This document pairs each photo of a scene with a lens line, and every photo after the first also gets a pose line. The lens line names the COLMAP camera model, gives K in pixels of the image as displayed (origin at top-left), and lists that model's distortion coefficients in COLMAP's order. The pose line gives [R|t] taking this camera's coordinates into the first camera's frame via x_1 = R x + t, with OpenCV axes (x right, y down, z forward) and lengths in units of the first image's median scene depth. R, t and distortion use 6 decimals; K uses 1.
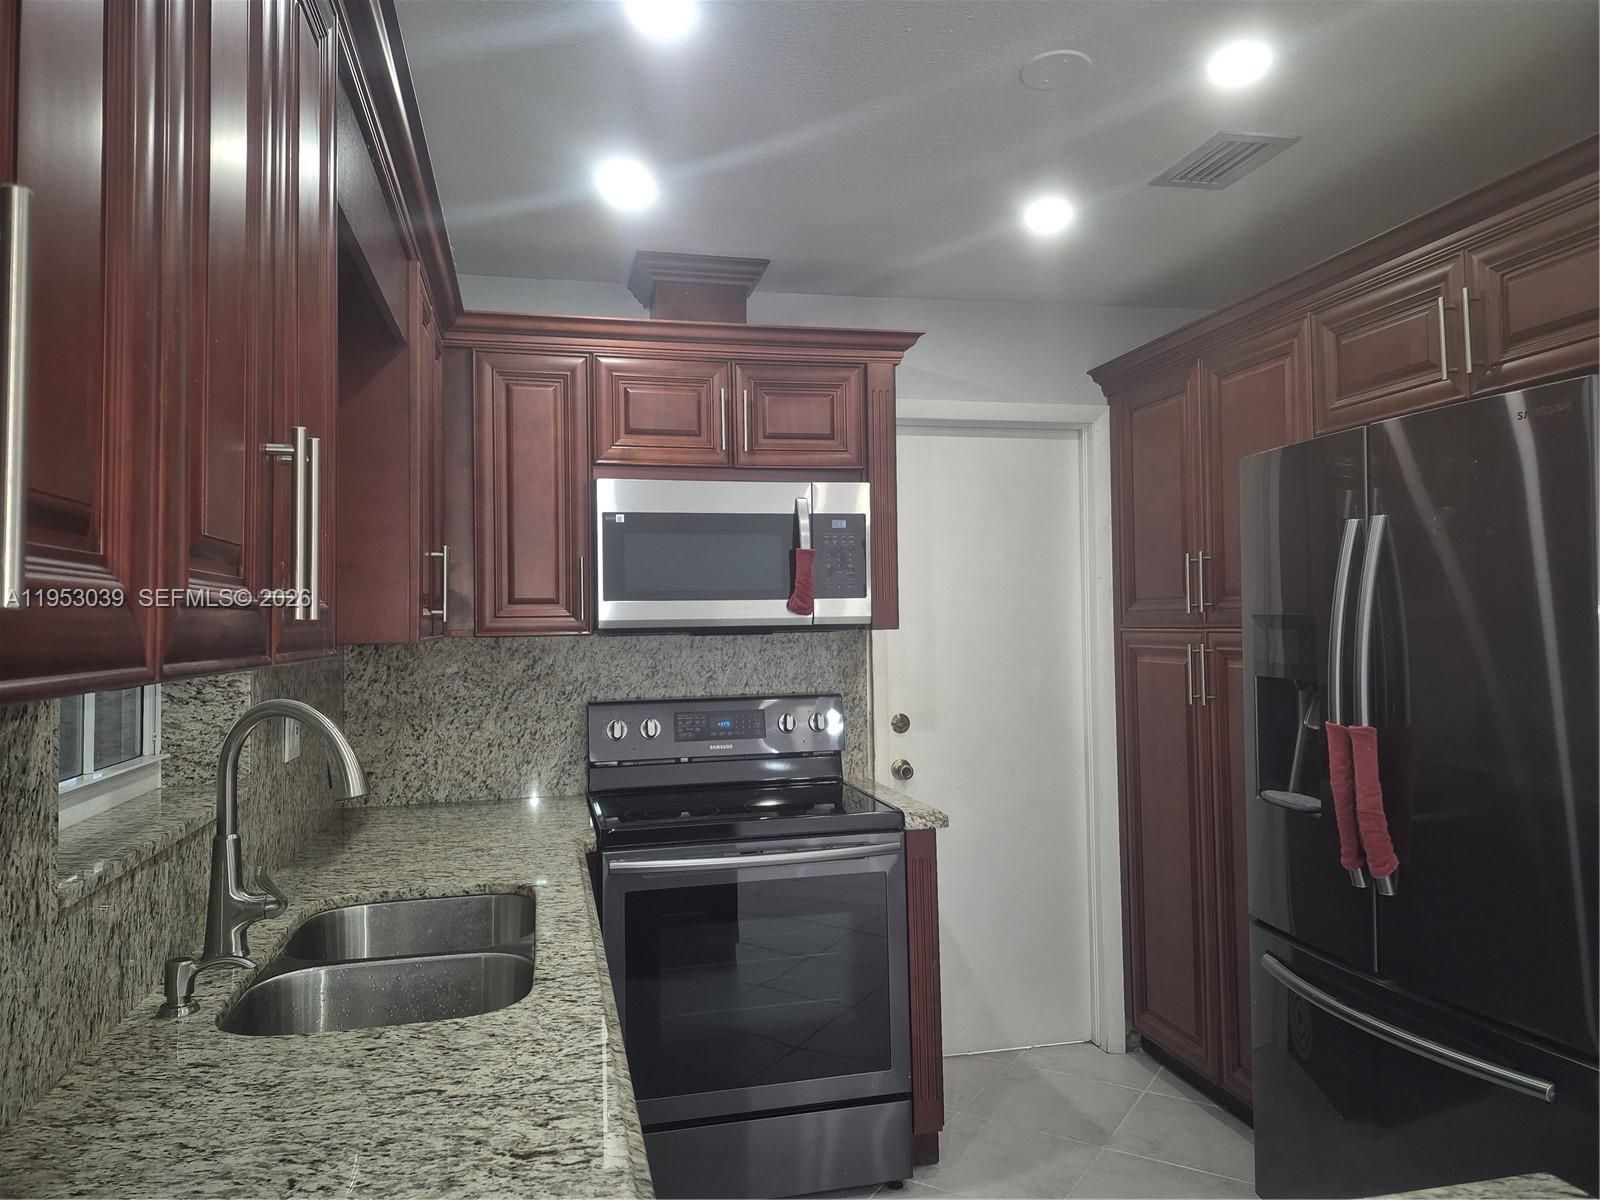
lens RADIAL K [[1109.2, 0, 798.9], [0, 1109.2, 566.6], [0, 0, 1]] dist [0.084018, -0.115745]
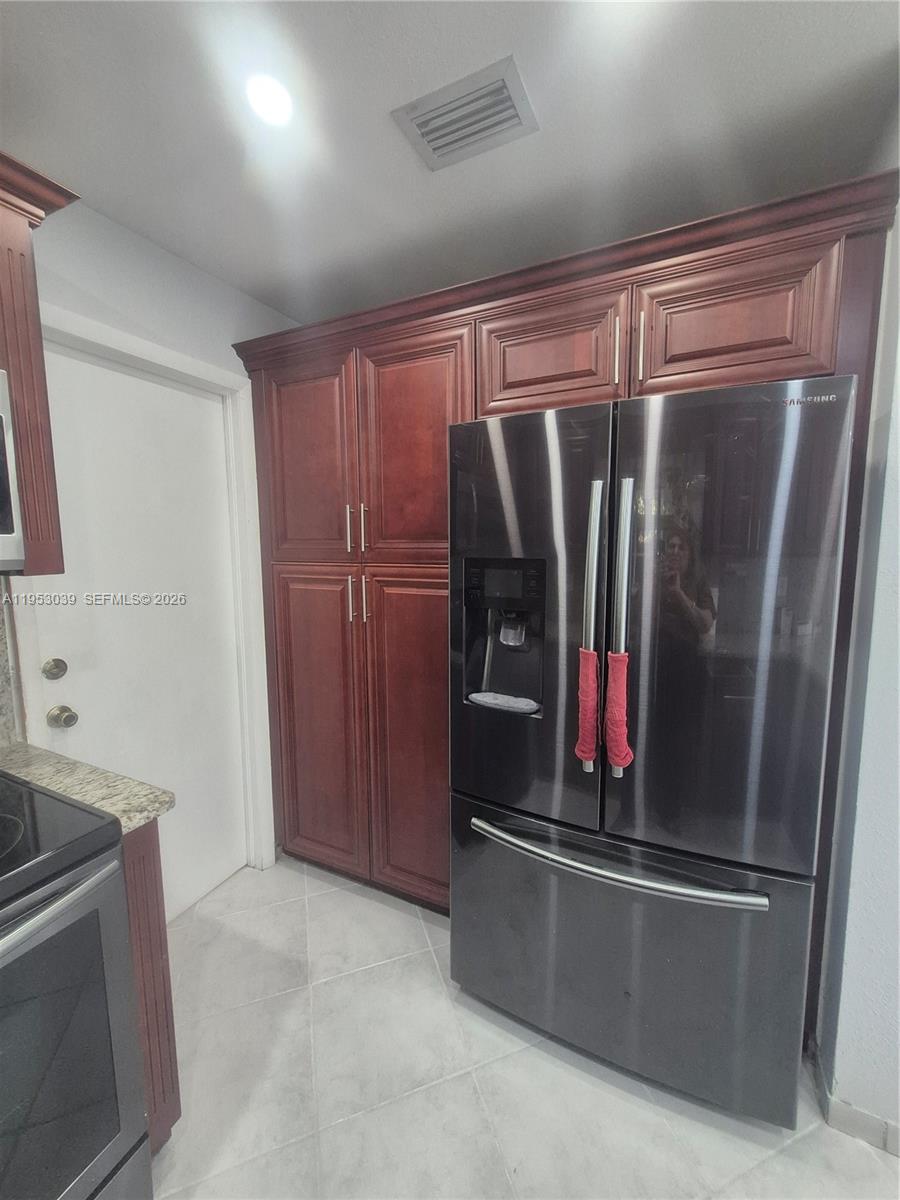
lens RADIAL K [[466.1, 0, 450.3], [0, 466.1, 590.9], [0, 0, 1]] dist [0.014657, -0.007505]
pose [[0.625145, -0.073515, 0.777039, -0.002524], [-0.043944, 0.990660, 0.129080, 0.011747], [-0.779270, -0.114840, 0.616076, 0.566967]]
